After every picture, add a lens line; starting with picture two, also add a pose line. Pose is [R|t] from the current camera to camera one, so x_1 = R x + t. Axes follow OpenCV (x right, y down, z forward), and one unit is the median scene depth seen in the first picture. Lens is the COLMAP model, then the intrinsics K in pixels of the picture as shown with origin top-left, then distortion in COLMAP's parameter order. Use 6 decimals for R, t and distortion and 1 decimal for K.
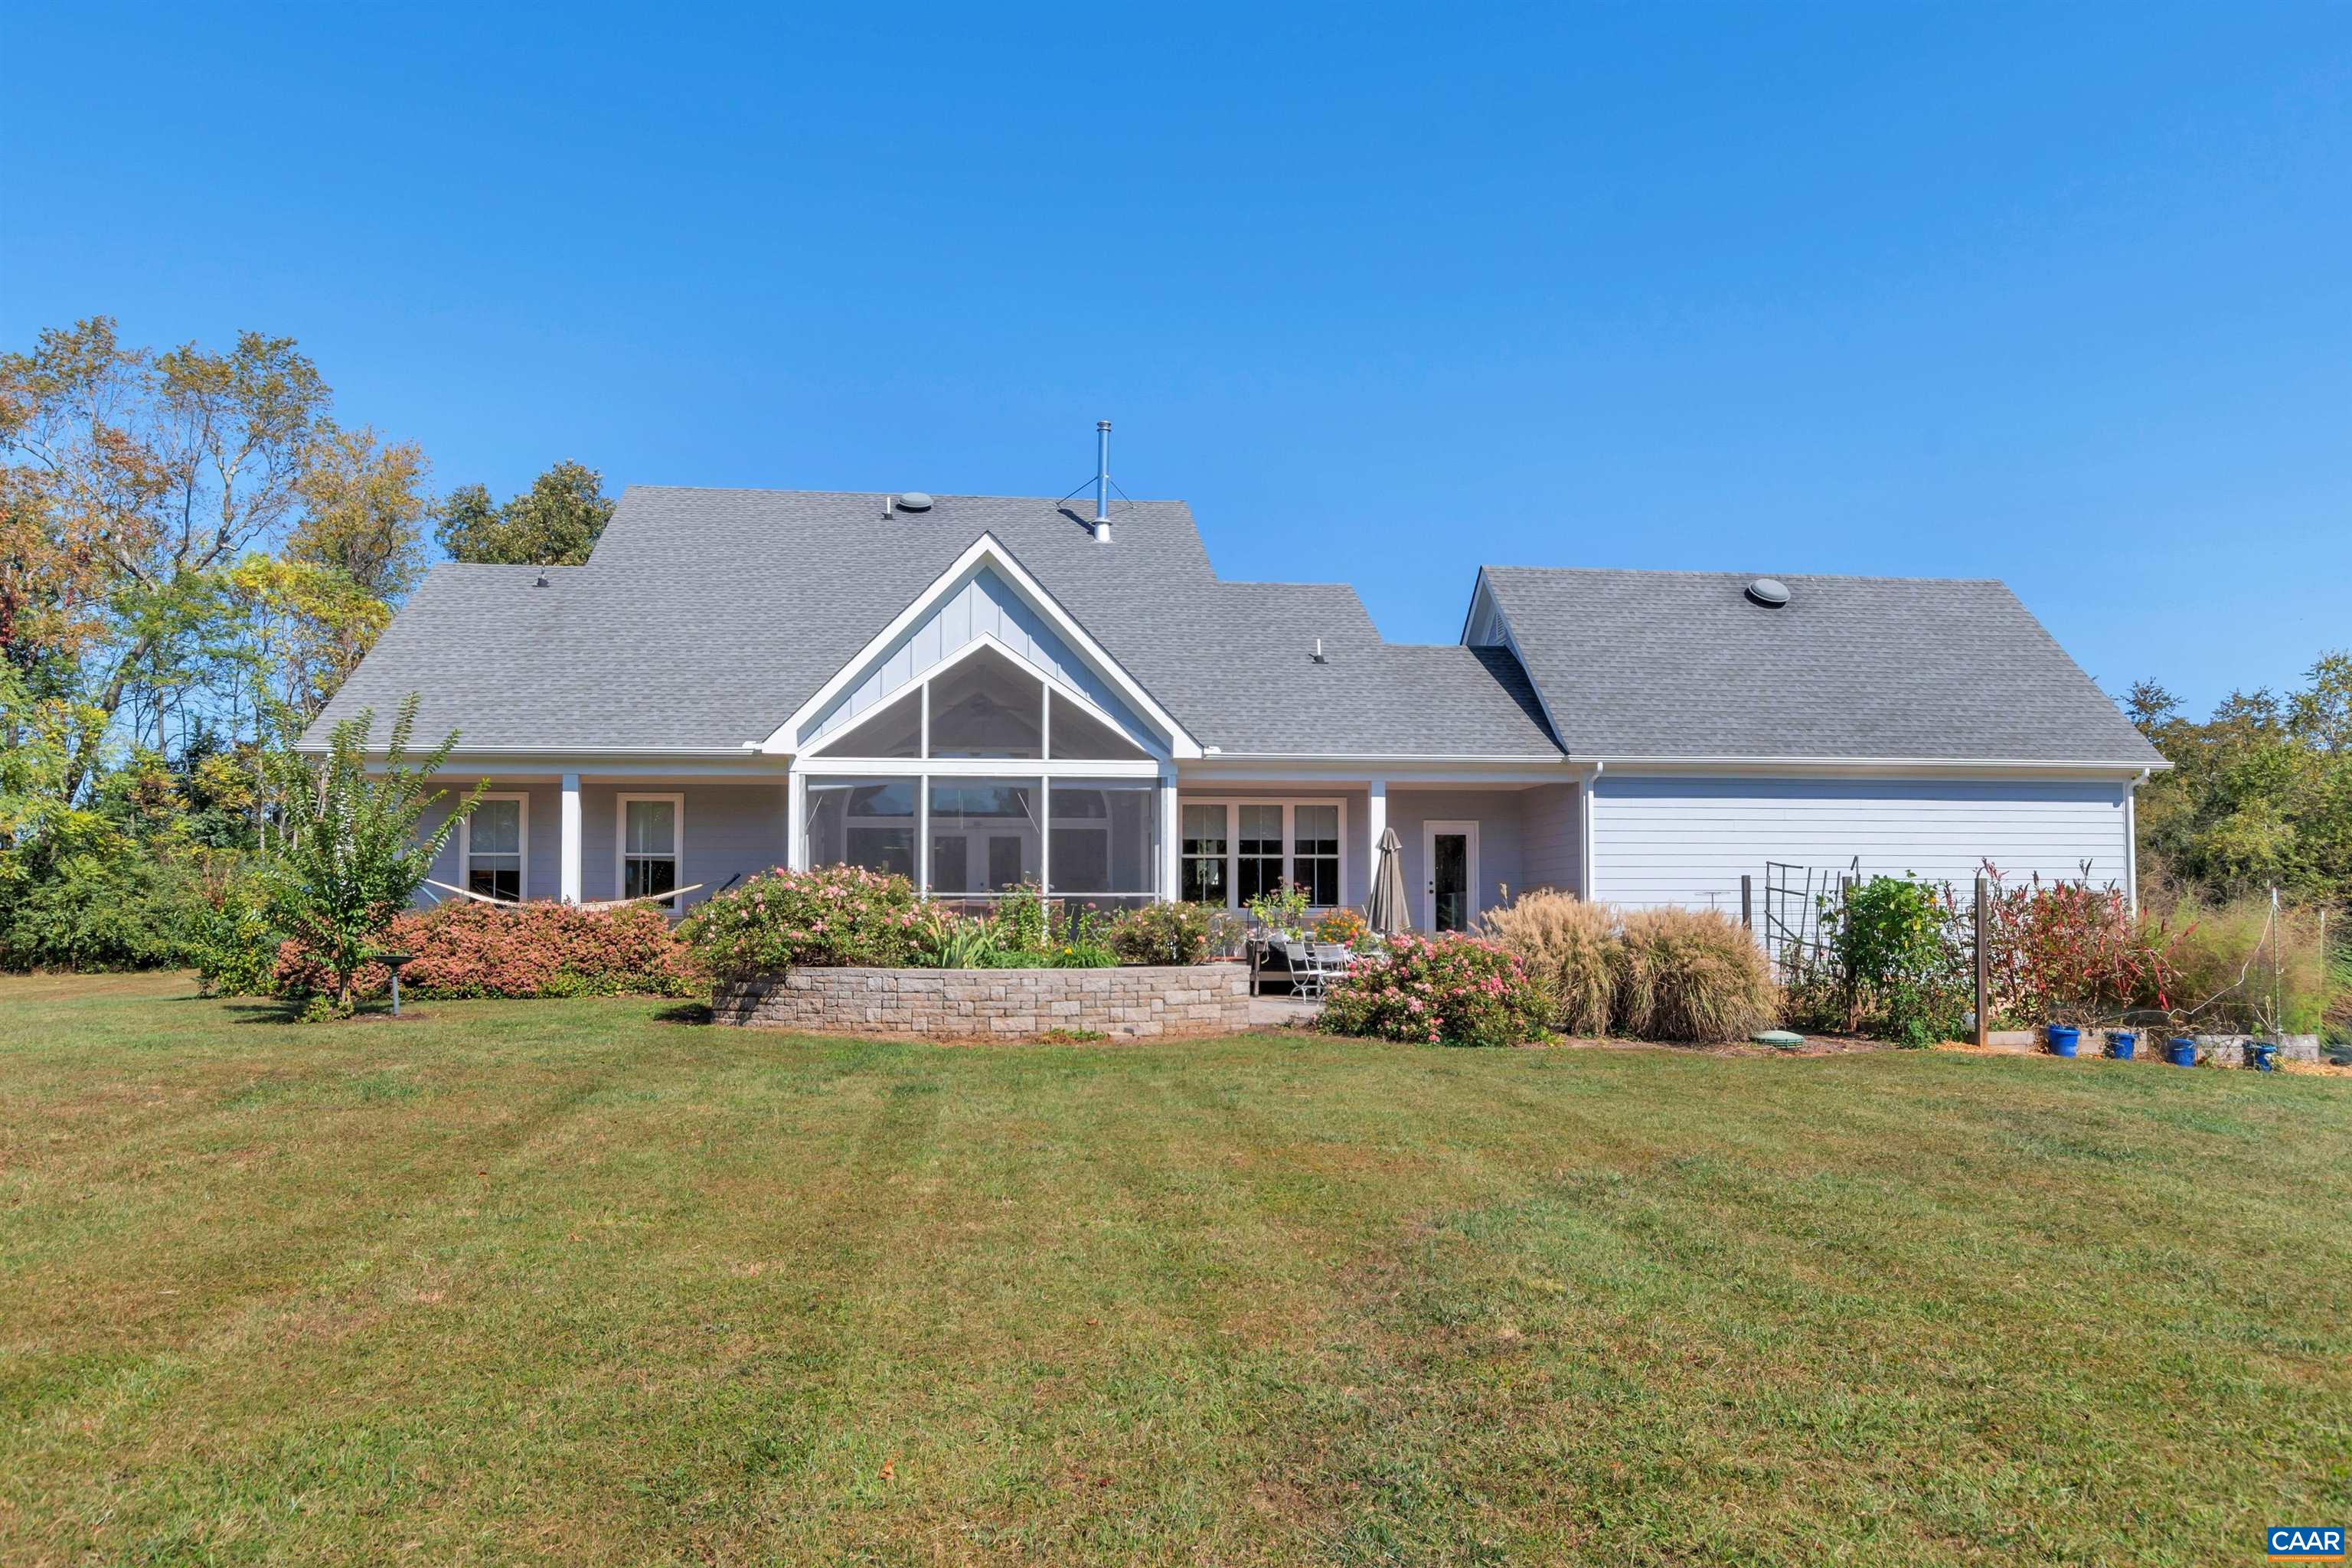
lens RADIAL K [[1615.3, 0, 1176.0], [0, 1615.3, 784.0], [0, 0, 1]] dist [0.003817, 0.000301]
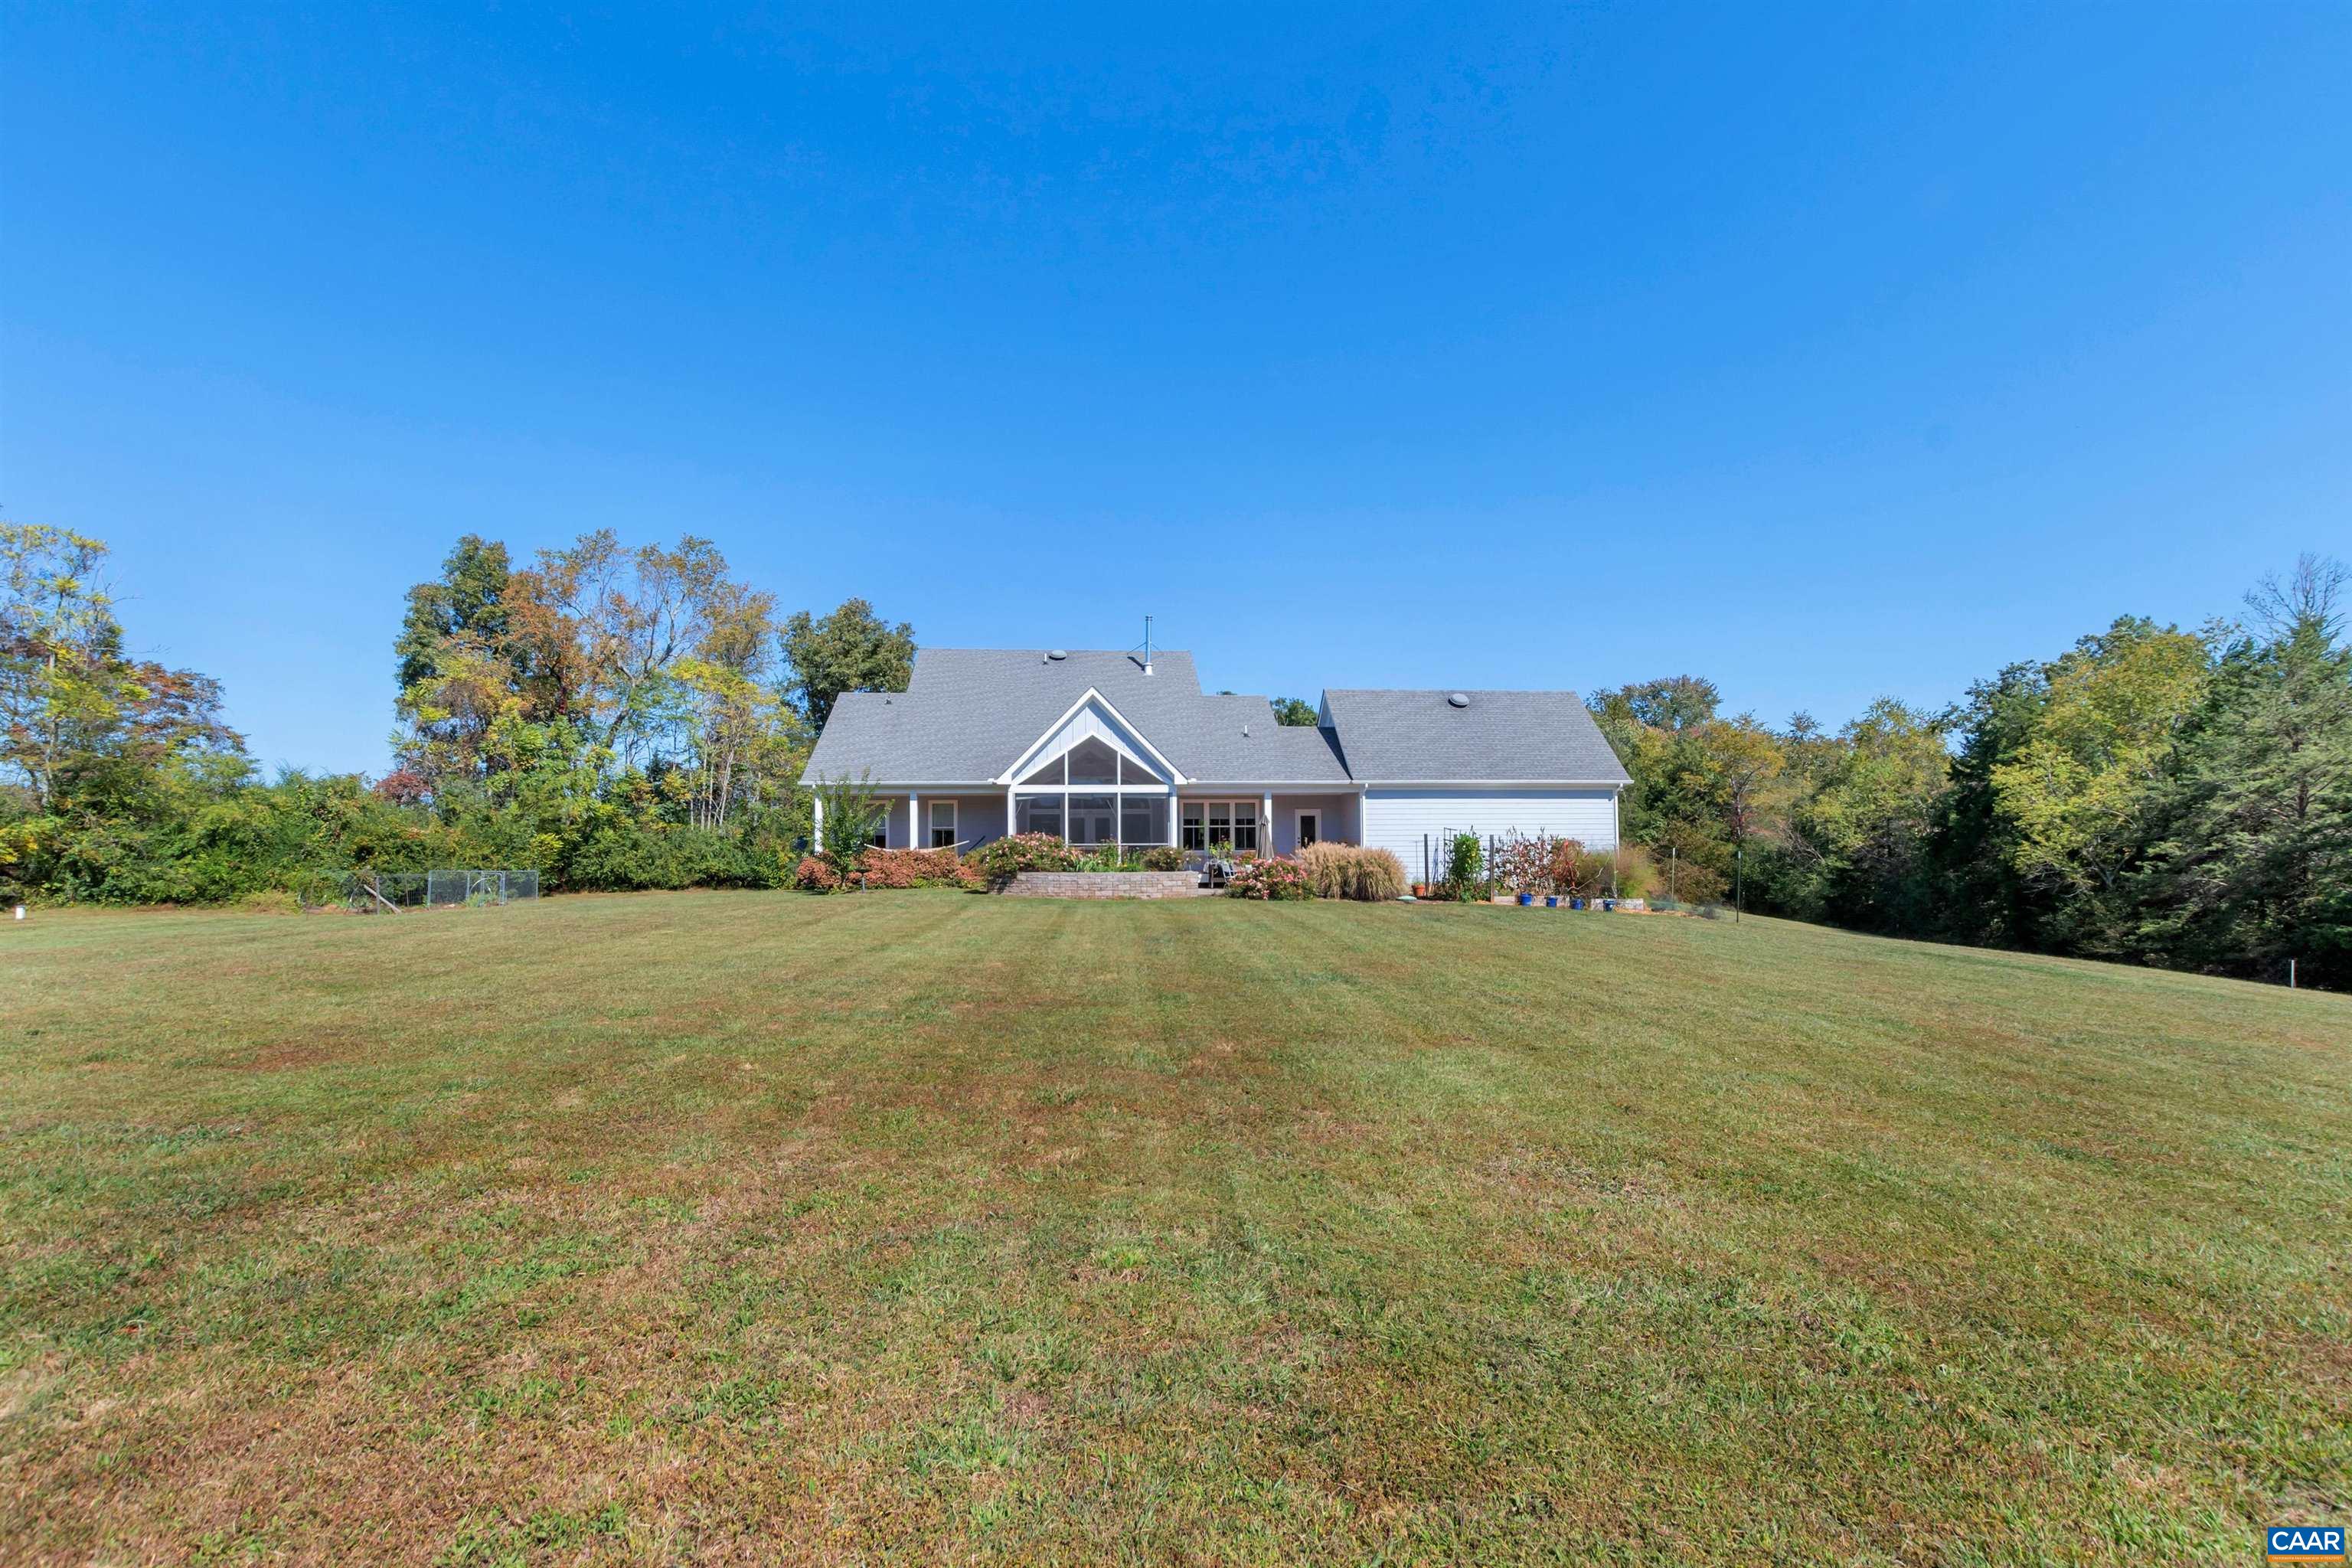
lens RADIAL K [[1639.4, 0, 1176.0], [0, 1639.4, 784.0], [0, 0, 1]] dist [-0.001846, -0.000003]
pose [[0.997340, -0.009151, -0.072315, 0.166444], [0.011080, 0.999592, 0.026319, -0.076628], [0.072044, -0.027050, 0.997035, -1.298724]]
